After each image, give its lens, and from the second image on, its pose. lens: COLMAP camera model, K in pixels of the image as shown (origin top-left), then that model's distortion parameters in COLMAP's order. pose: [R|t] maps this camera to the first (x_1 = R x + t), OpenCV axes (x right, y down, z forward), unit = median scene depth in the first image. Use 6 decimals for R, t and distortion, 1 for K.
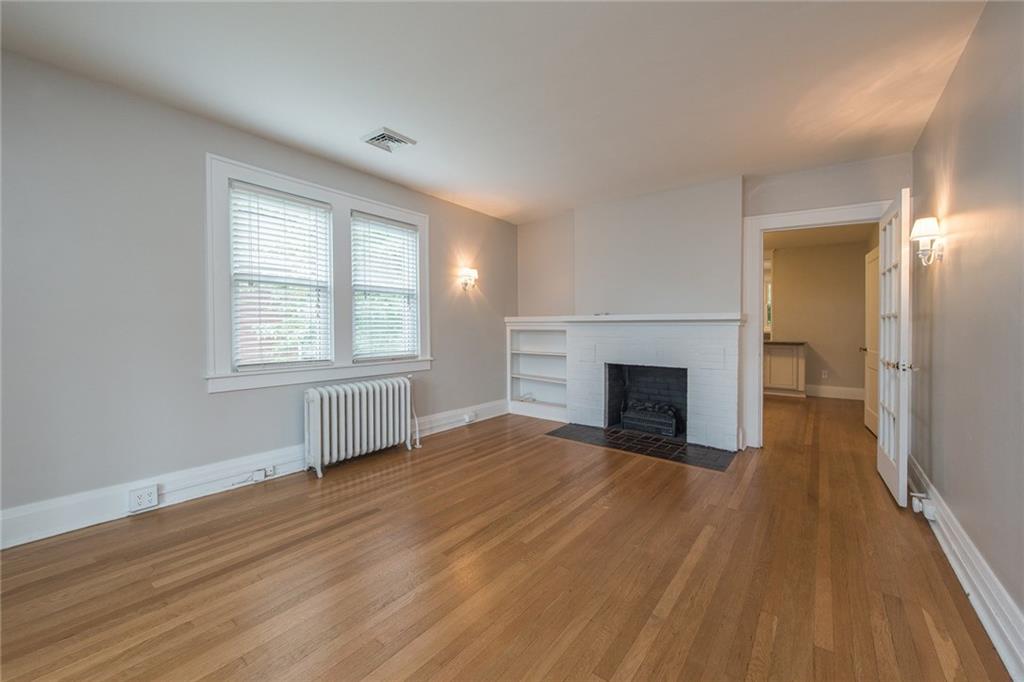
lens RADIAL K [[399.9, 0, 498.7], [0, 399.9, 330.7], [0, 0, 1]] dist [0.000833, -0.000927]
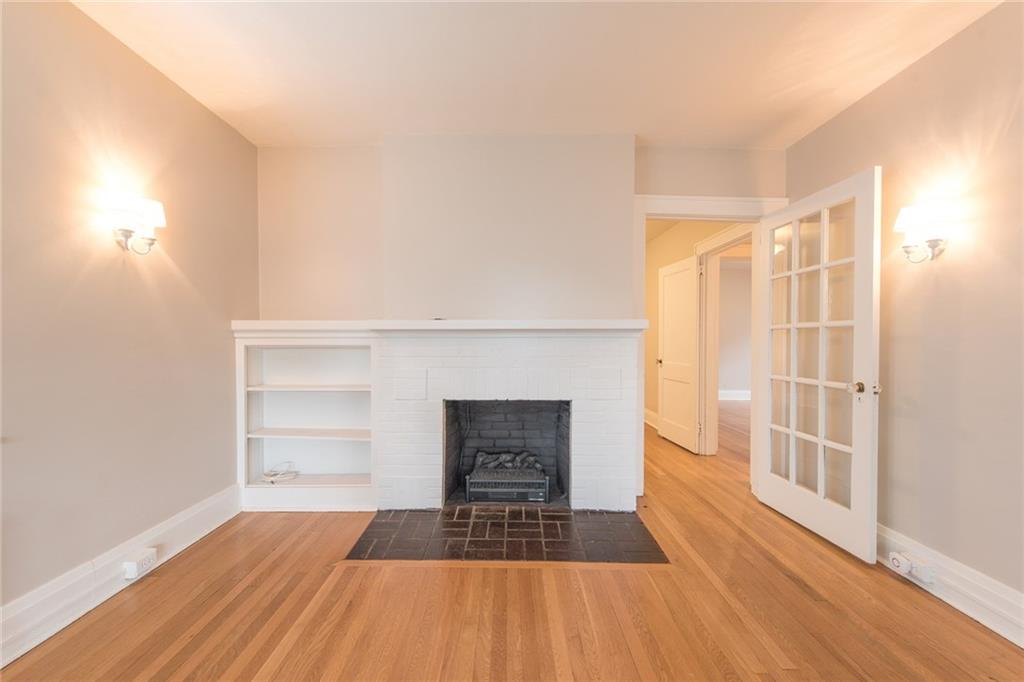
lens RADIAL K [[399.9, 0, 498.6], [0, 399.9, 337.5], [0, 0, 1]] dist [0.000833, -0.000927]
pose [[0.780307, -0.000657, 0.625396, -0.043954], [0.007804, 0.999932, -0.008686, -0.007066], [-0.625347, 0.011658, 0.780259, 0.479025]]
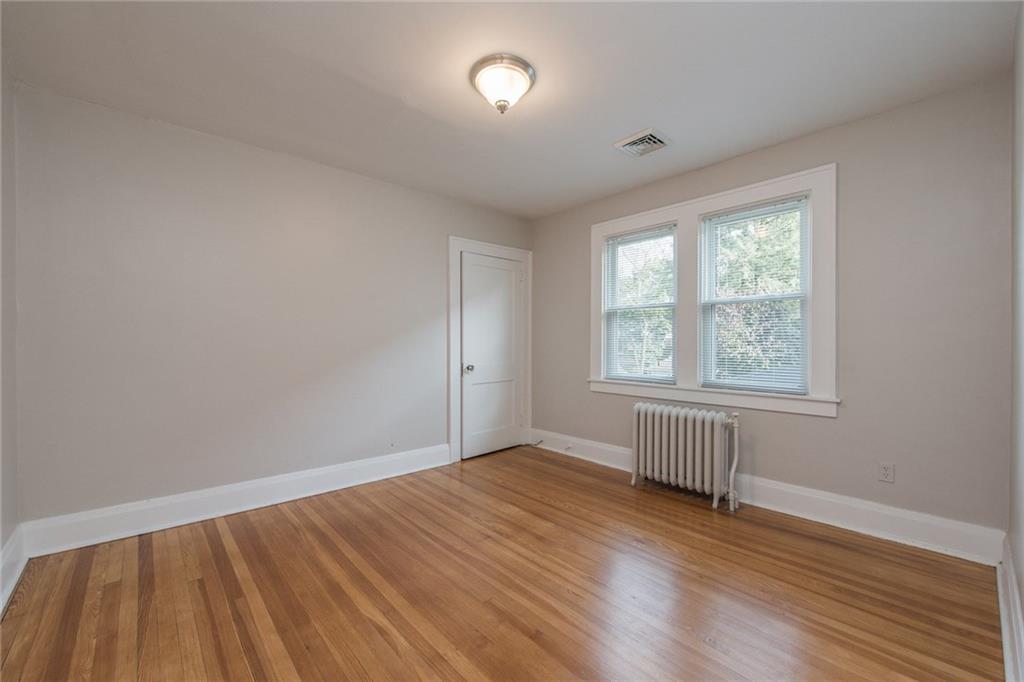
lens RADIAL K [[415.6, 0, 520.8], [0, 415.6, 350.6], [0, 0, 1]] dist [-0.004886, -0.000228]
pose [[-0.156661, 0.007641, -0.987623, 0.510723], [-0.009433, 0.999913, 0.009232, -0.004021], [0.987607, 0.010762, -0.156575, 0.618591]]
